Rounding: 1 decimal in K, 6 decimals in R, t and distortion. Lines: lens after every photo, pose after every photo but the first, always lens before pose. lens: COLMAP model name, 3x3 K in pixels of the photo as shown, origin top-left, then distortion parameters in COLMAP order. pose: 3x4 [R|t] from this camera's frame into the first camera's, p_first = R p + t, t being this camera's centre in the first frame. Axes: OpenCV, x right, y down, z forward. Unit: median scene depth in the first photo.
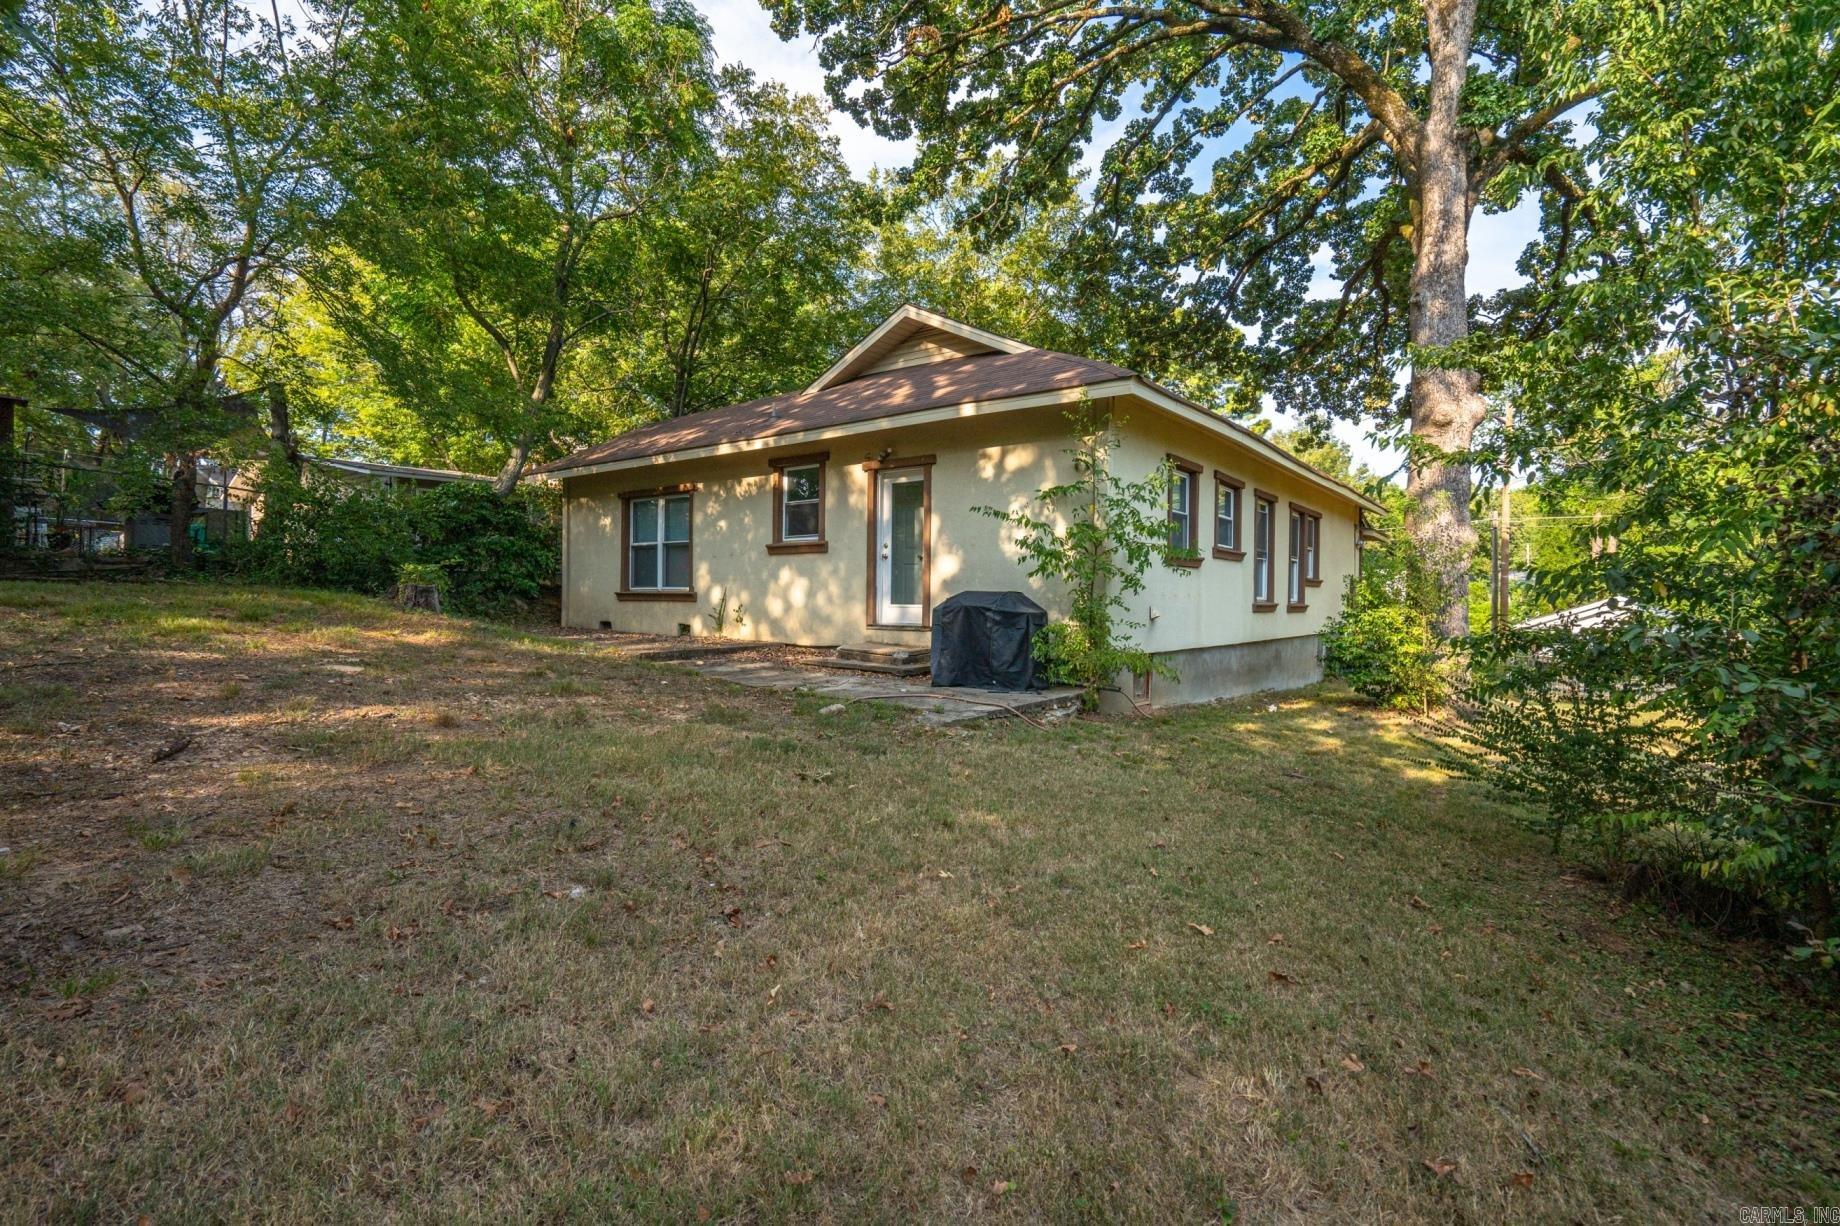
lens RADIAL K [[834.2, 0, 920.0], [0, 834.2, 613.0], [0, 0, 1]] dist [0.000109, 0.001094]
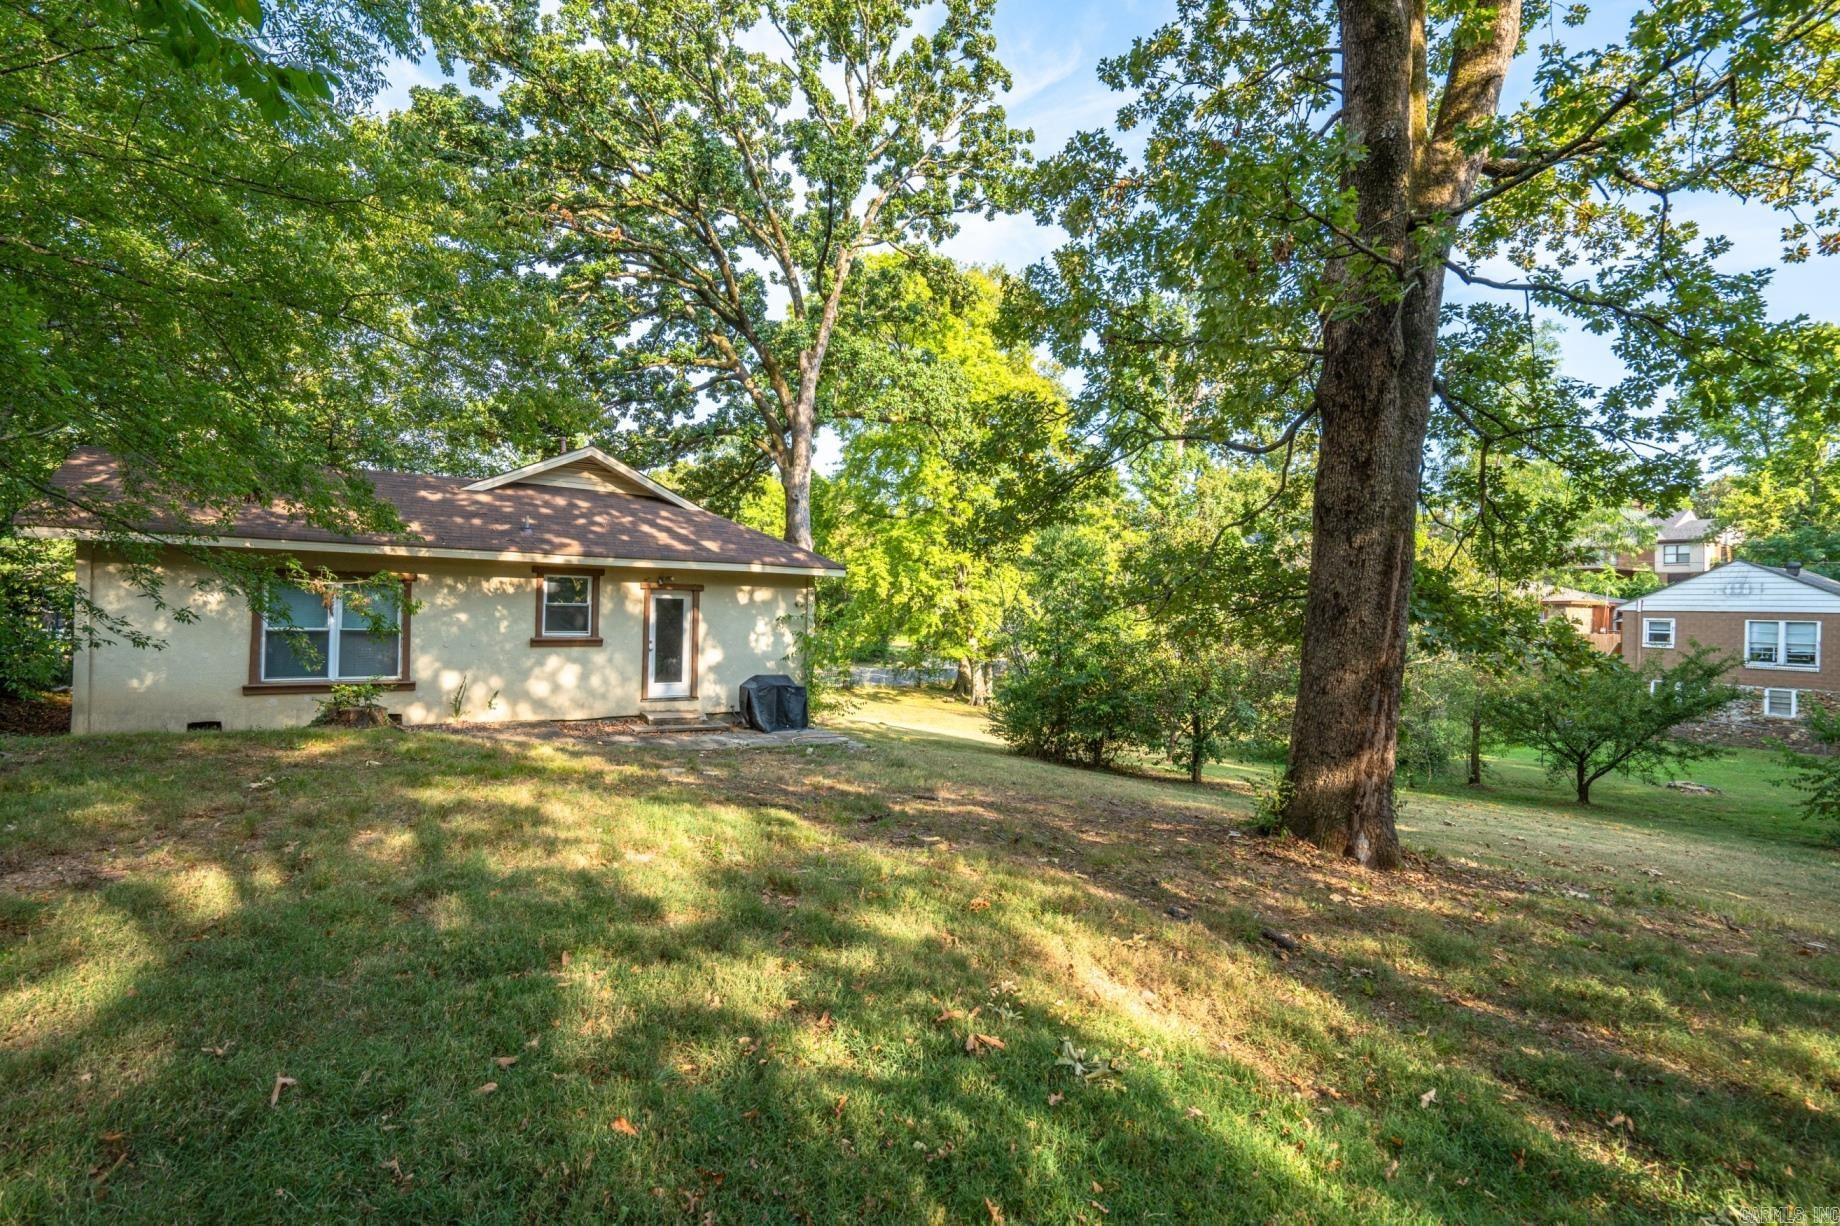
lens RADIAL K [[834.2, 0, 920.0], [0, 834.2, 613.0], [0, 0, 1]] dist [0.000109, 0.001094]
pose [[0.312958, -0.002760, 0.949763, -1.136966], [0.001724, 0.999996, 0.002338, -0.118898], [-0.949766, 0.000905, 0.312961, 0.108914]]
